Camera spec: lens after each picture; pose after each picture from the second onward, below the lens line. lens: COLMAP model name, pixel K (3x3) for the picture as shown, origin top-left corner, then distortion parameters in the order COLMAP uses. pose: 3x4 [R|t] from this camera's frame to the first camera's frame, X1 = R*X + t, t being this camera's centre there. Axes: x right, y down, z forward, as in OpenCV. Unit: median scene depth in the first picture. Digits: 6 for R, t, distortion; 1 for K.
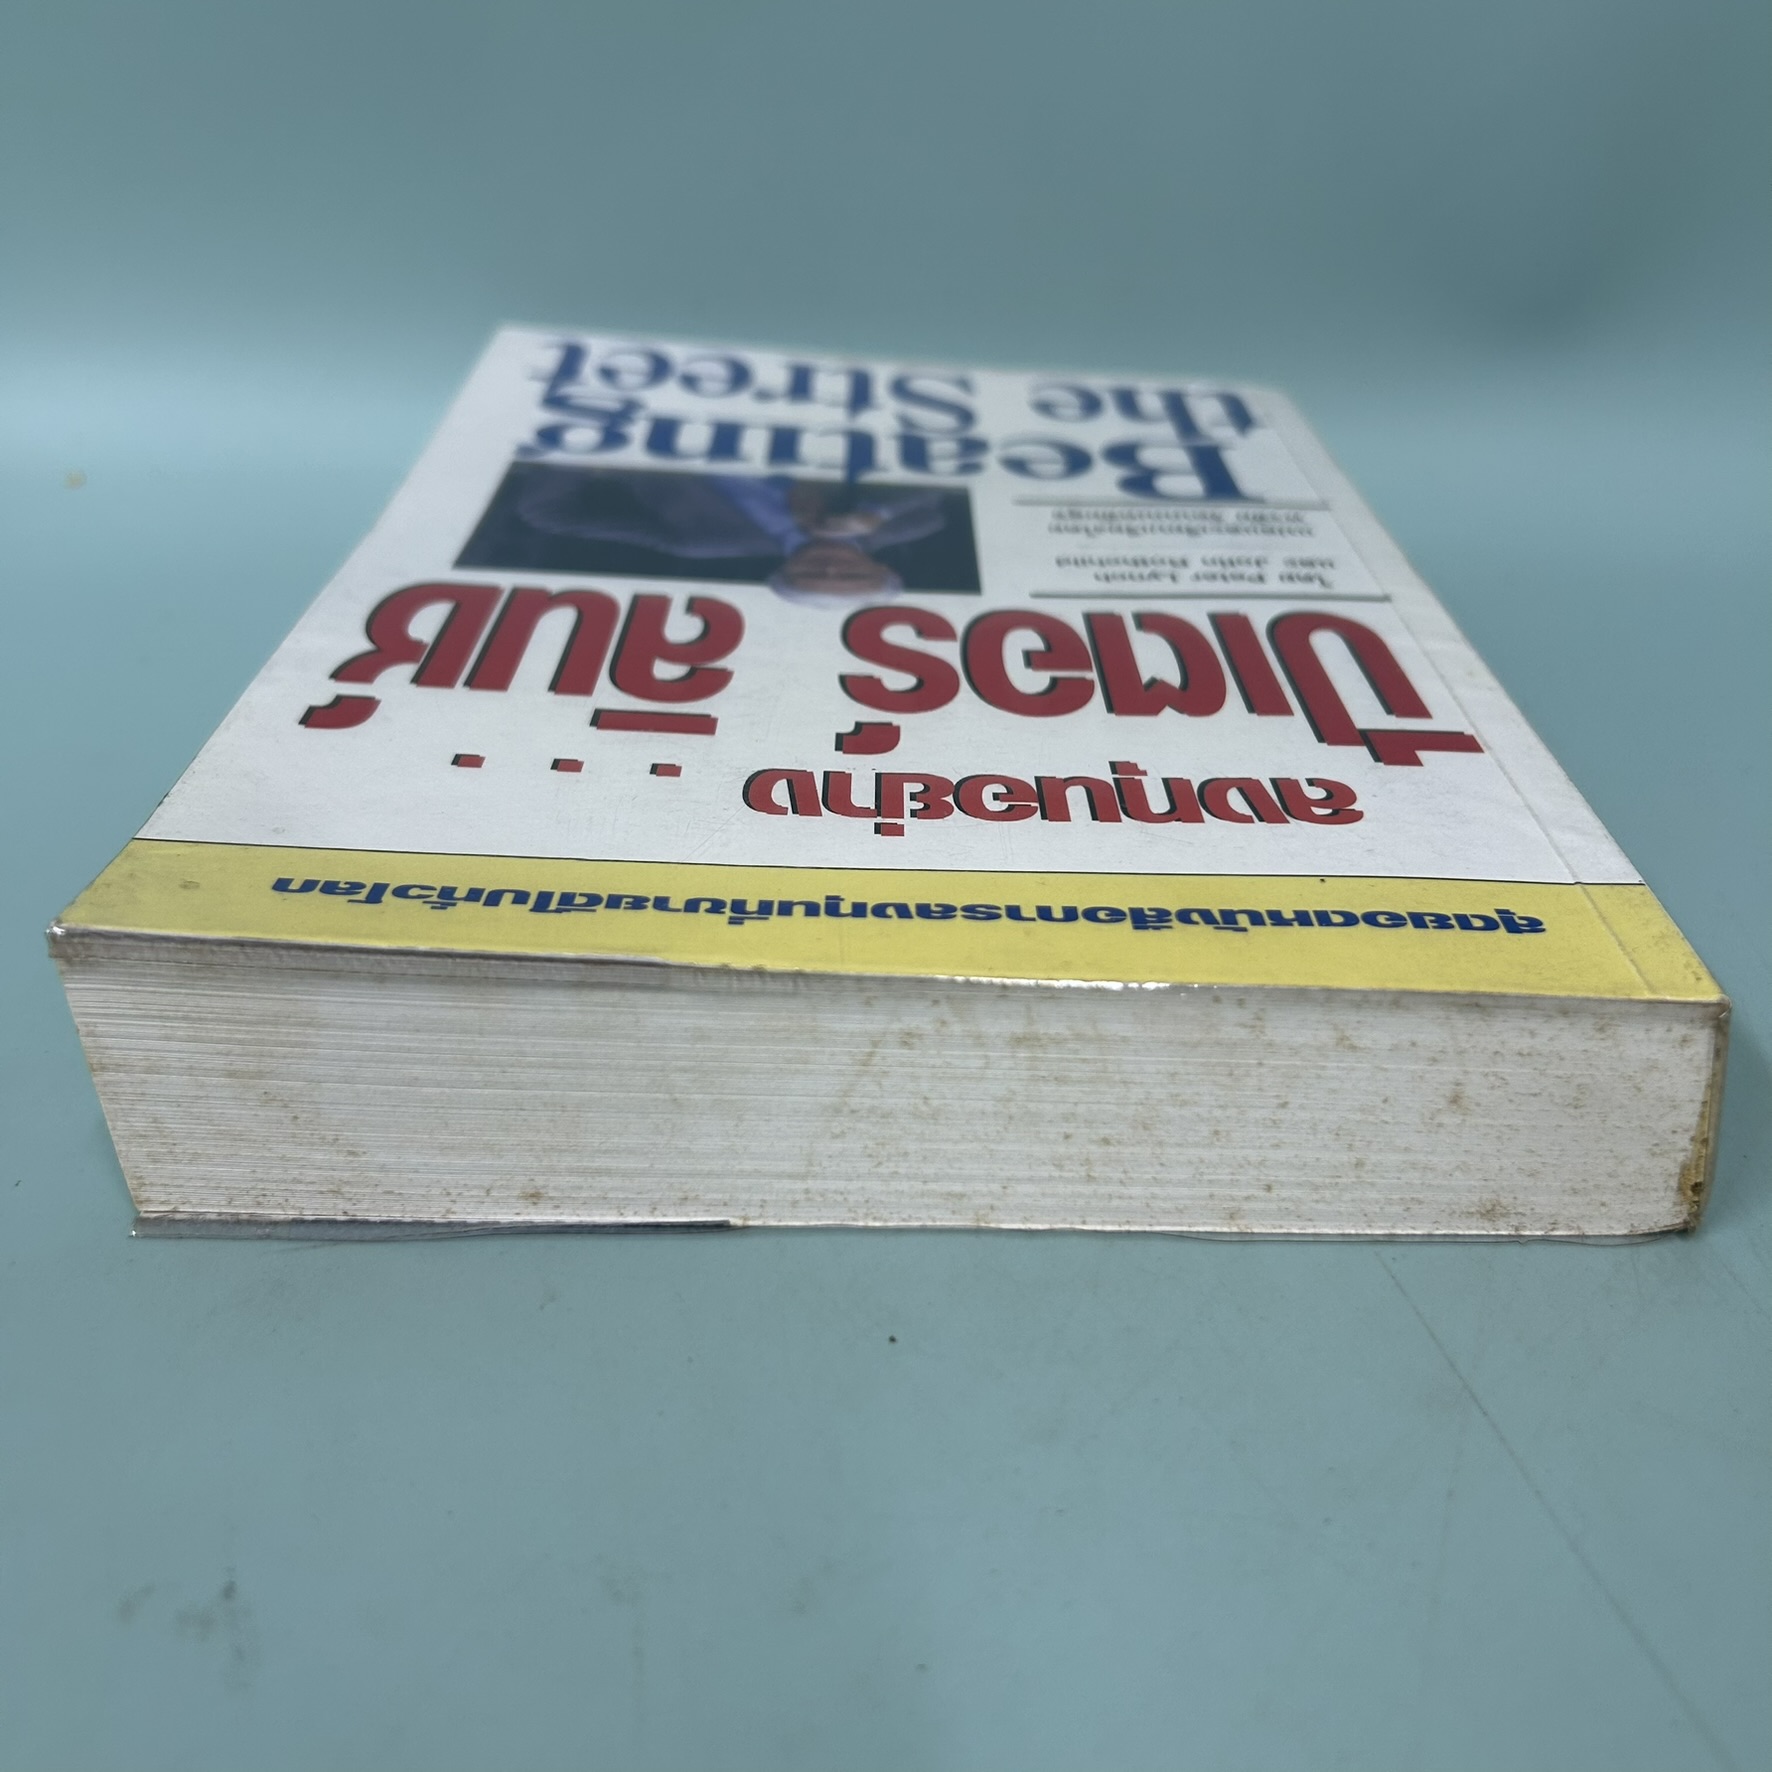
lens RADIAL K [[1869.9, 0, 886.0], [0, 1869.9, 886.0], [0, 0, 1]] dist [-0.003104, -0.008457]
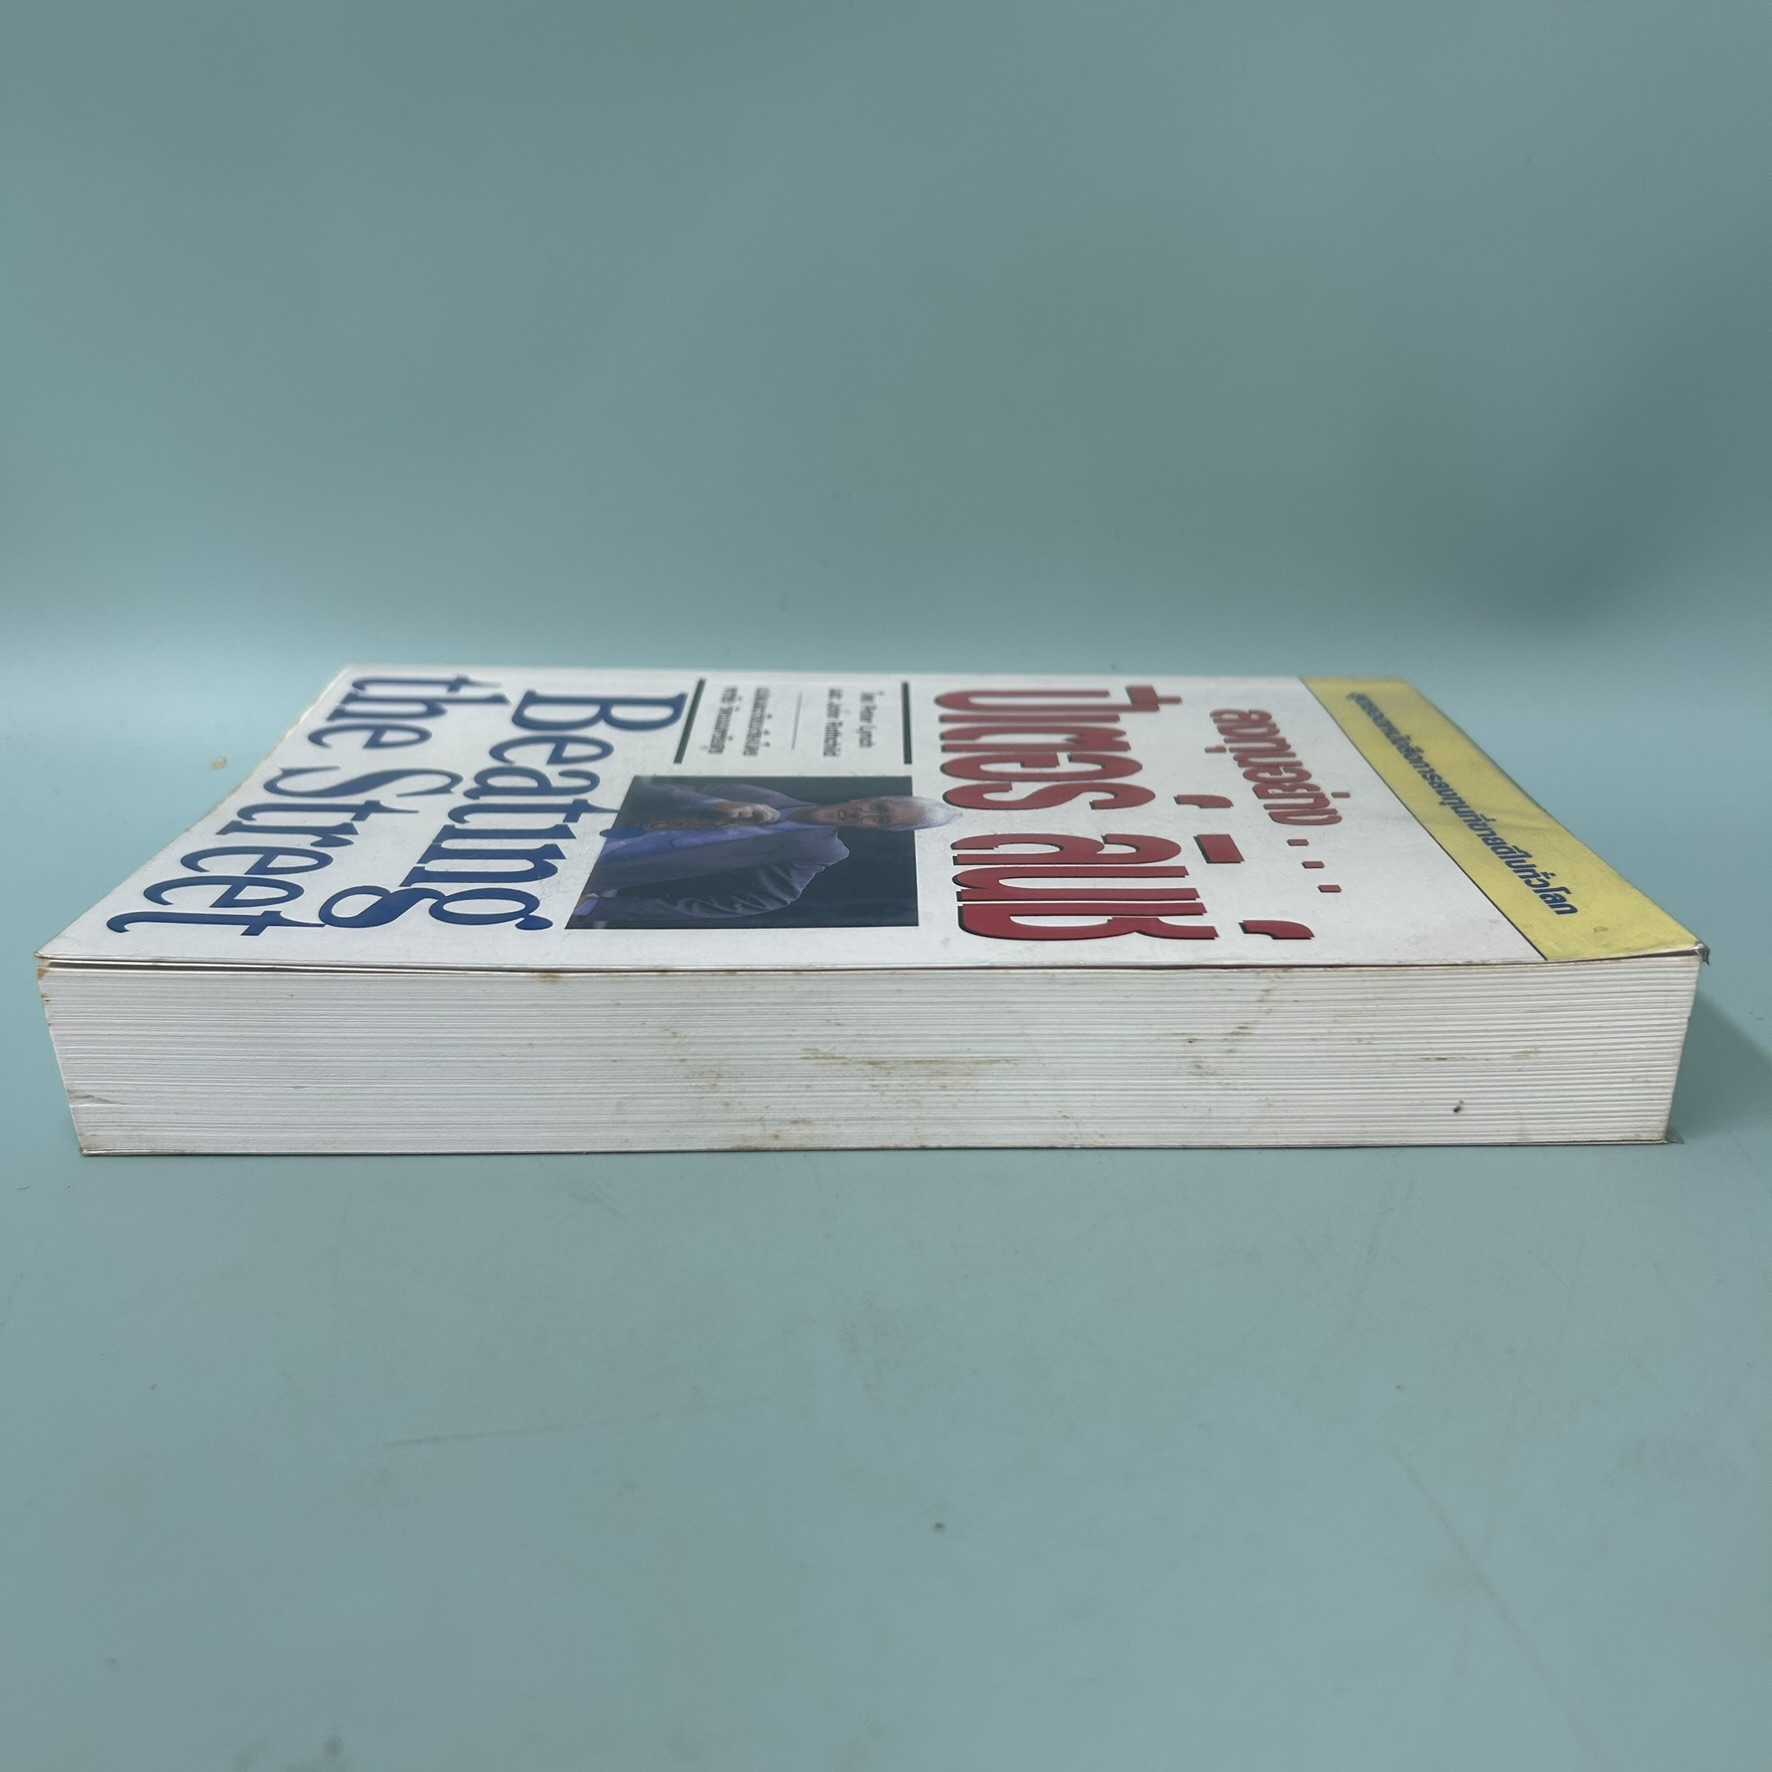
lens RADIAL K [[1869.9, 0, 886.0], [0, 1869.9, 886.0], [0, 0, 1]] dist [-0.003104, -0.008457]
pose [[-0.002874, -0.384914, 0.922948, -1.344857], [0.483550, 0.807339, 0.338205, -0.622684], [-0.875312, 0.447264, 0.183805, 0.955053]]
